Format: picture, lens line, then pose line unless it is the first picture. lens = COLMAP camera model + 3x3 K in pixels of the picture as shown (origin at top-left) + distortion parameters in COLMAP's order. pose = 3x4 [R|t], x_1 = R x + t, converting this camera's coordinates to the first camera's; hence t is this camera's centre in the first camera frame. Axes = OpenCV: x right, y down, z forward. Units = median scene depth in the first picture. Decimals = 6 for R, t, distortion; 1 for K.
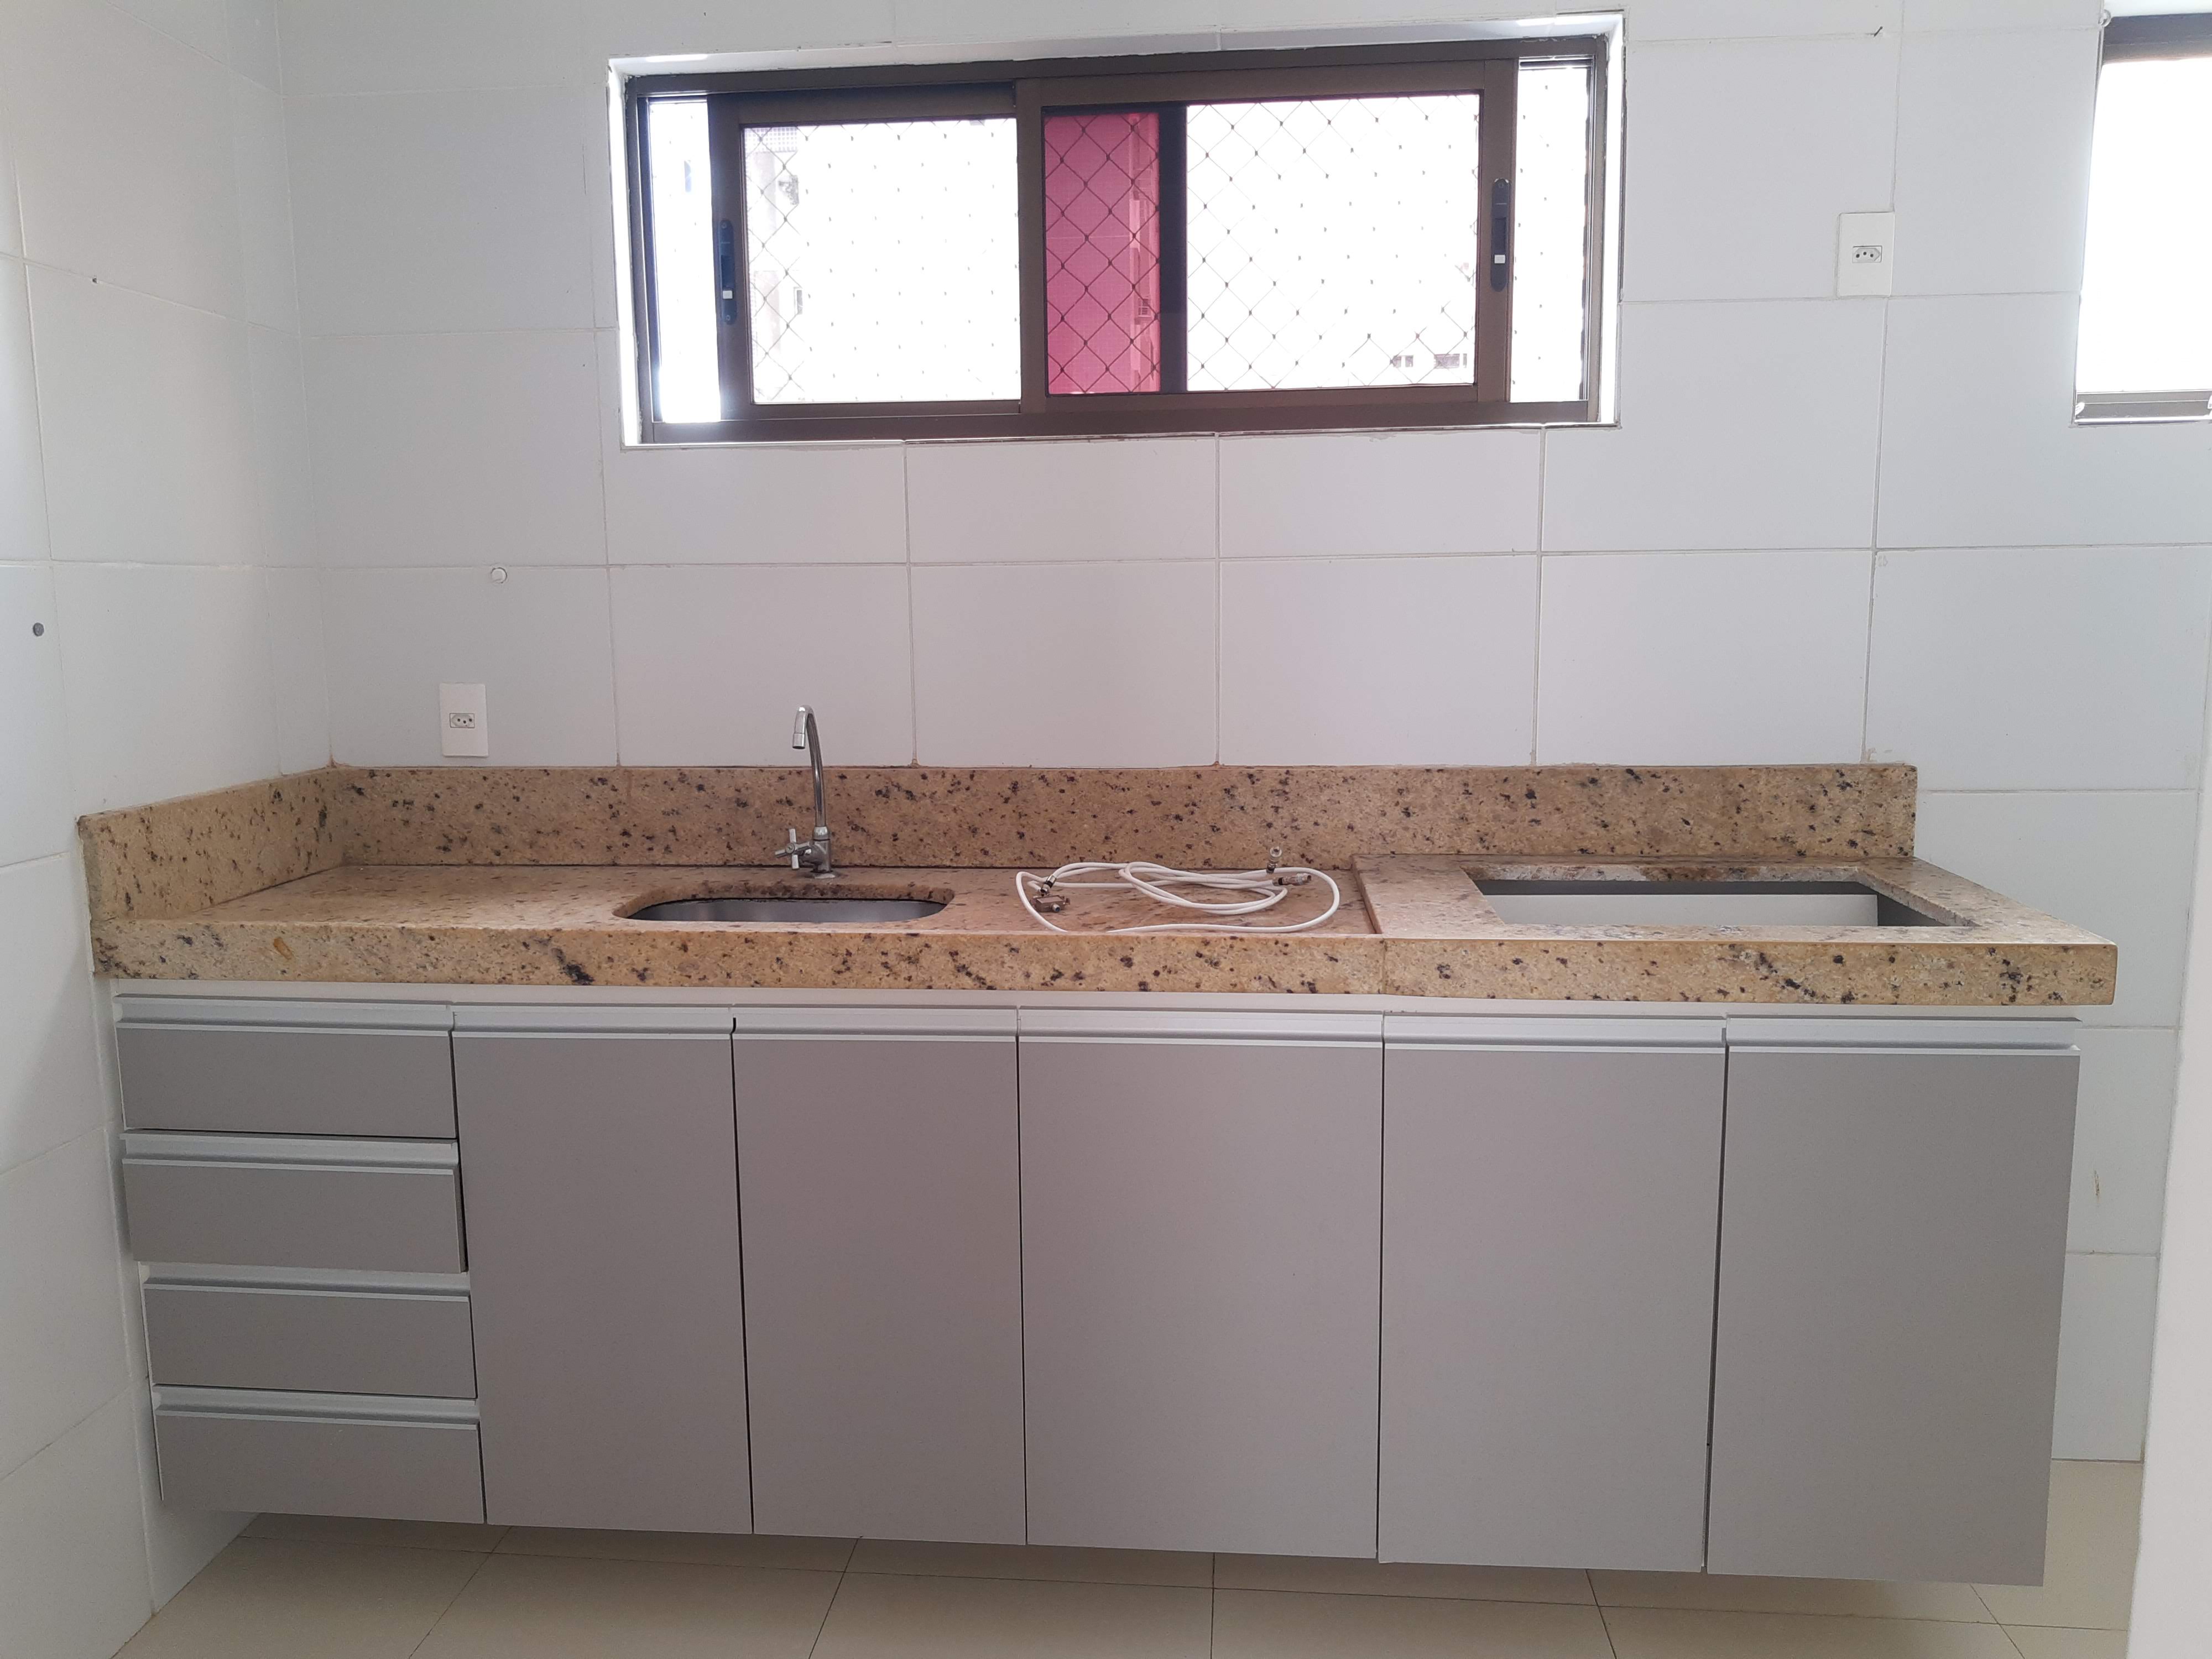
lens RADIAL K [[1679.2, 0, 1105.2], [0, 1679.2, 852.1], [0, 0, 1]] dist [0.064235, -0.122718]
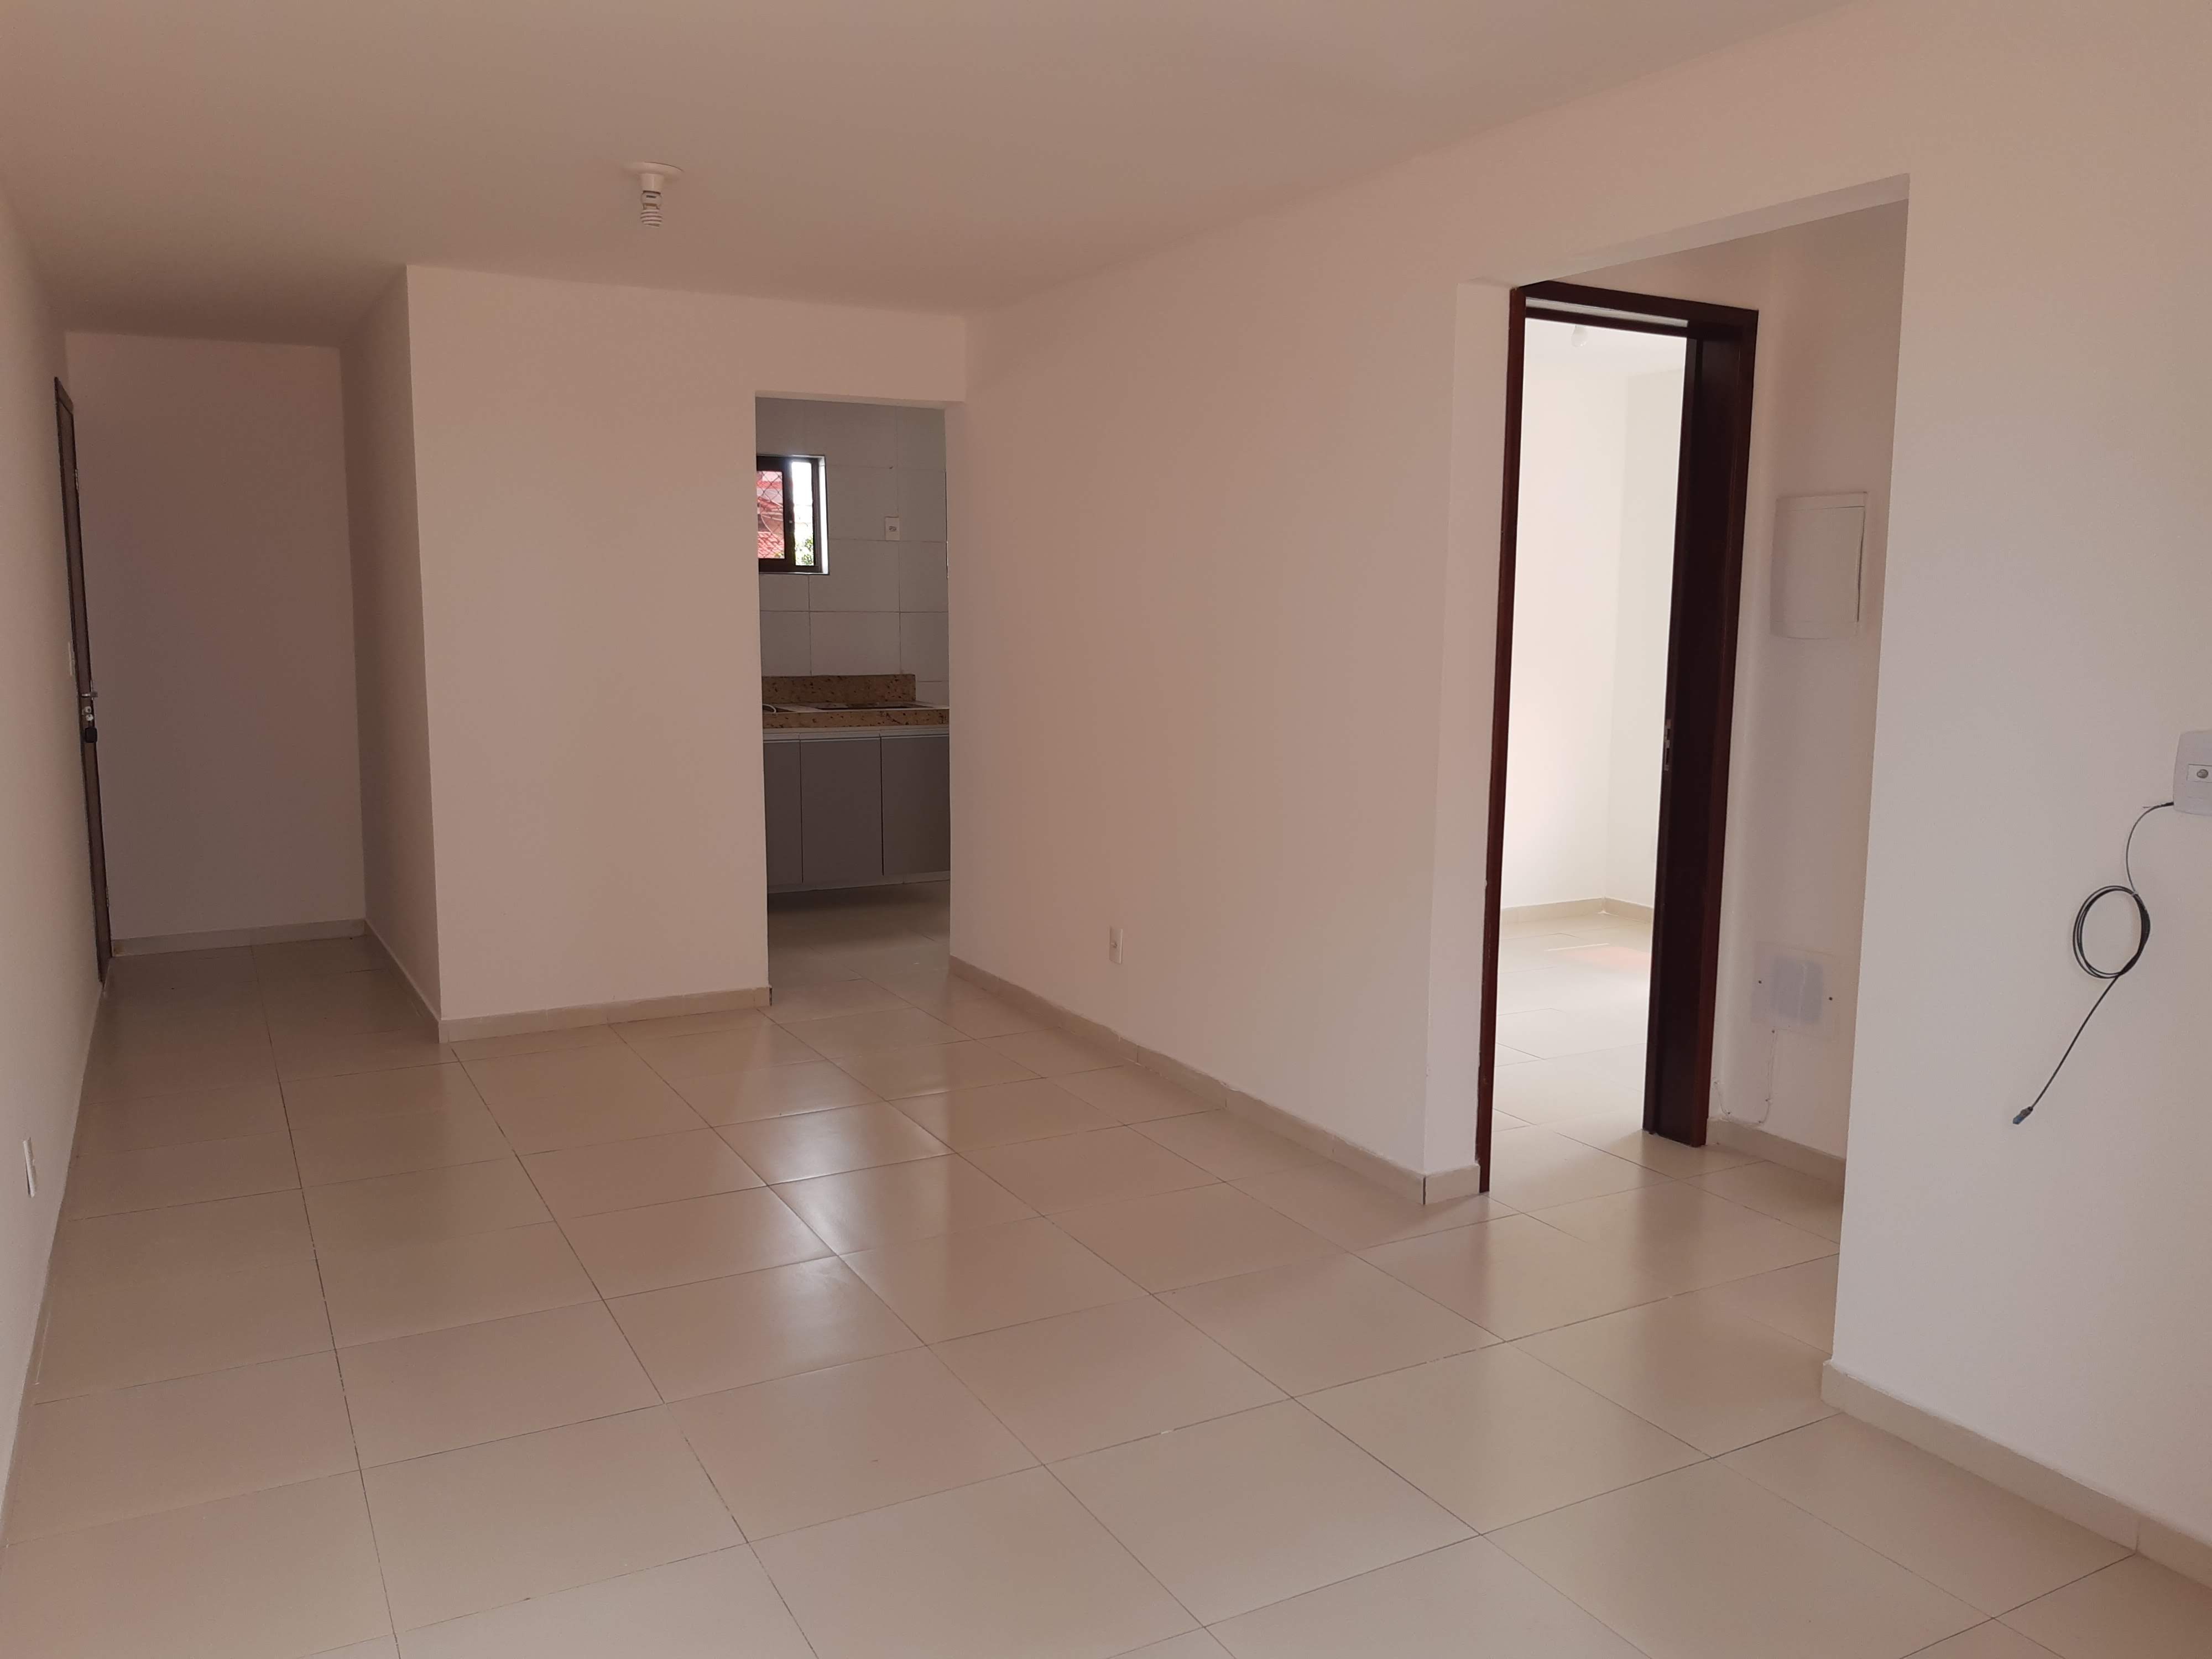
lens RADIAL K [[1679.2, 0, 1105.2], [0, 1679.2, 852.1], [0, 0, 1]] dist [0.064235, -0.122718]
pose [[0.834454, -0.064206, 0.547324, -1.115860], [0.066114, 0.997680, 0.016240, 0.284201], [-0.547097, 0.022634, 0.836763, -2.111663]]
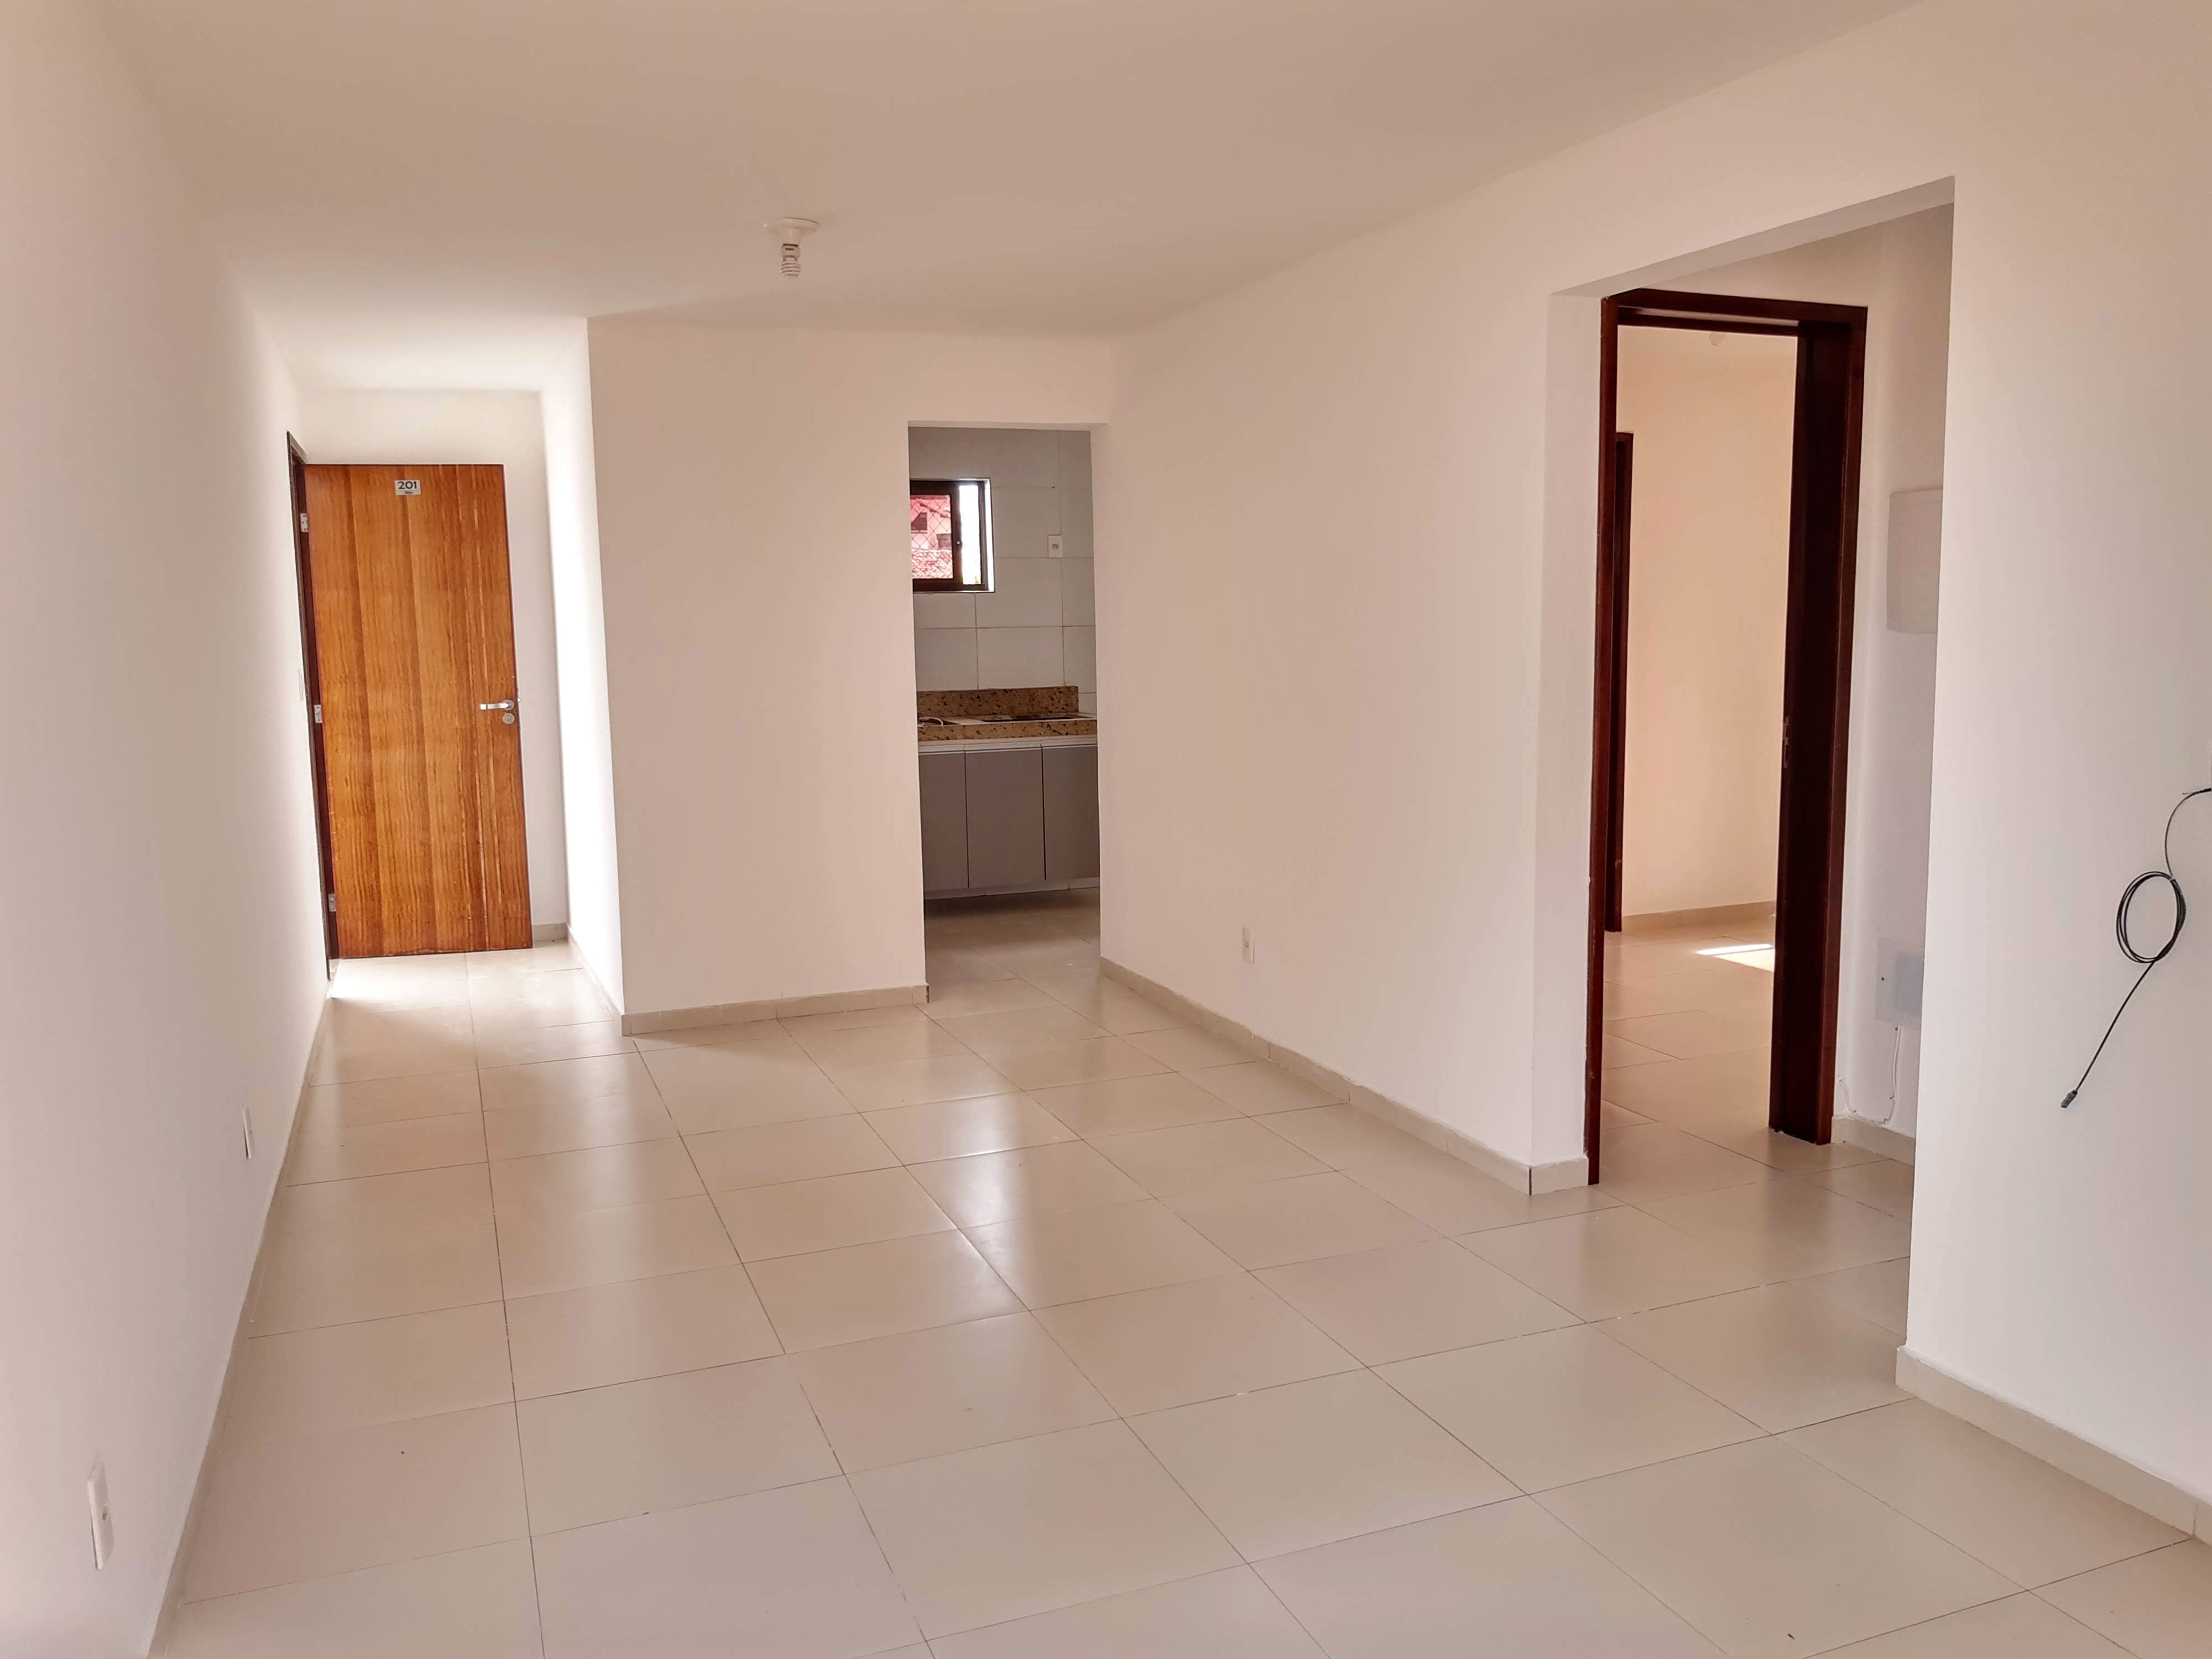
lens RADIAL K [[1679.2, 0, 1105.2], [0, 1679.2, 852.1], [0, 0, 1]] dist [0.064235, -0.122718]
pose [[0.893698, -0.065212, 0.443904, -1.080954], [0.072234, 0.997387, 0.001094, 0.301072], [-0.442816, 0.031087, 0.896074, -2.224406]]
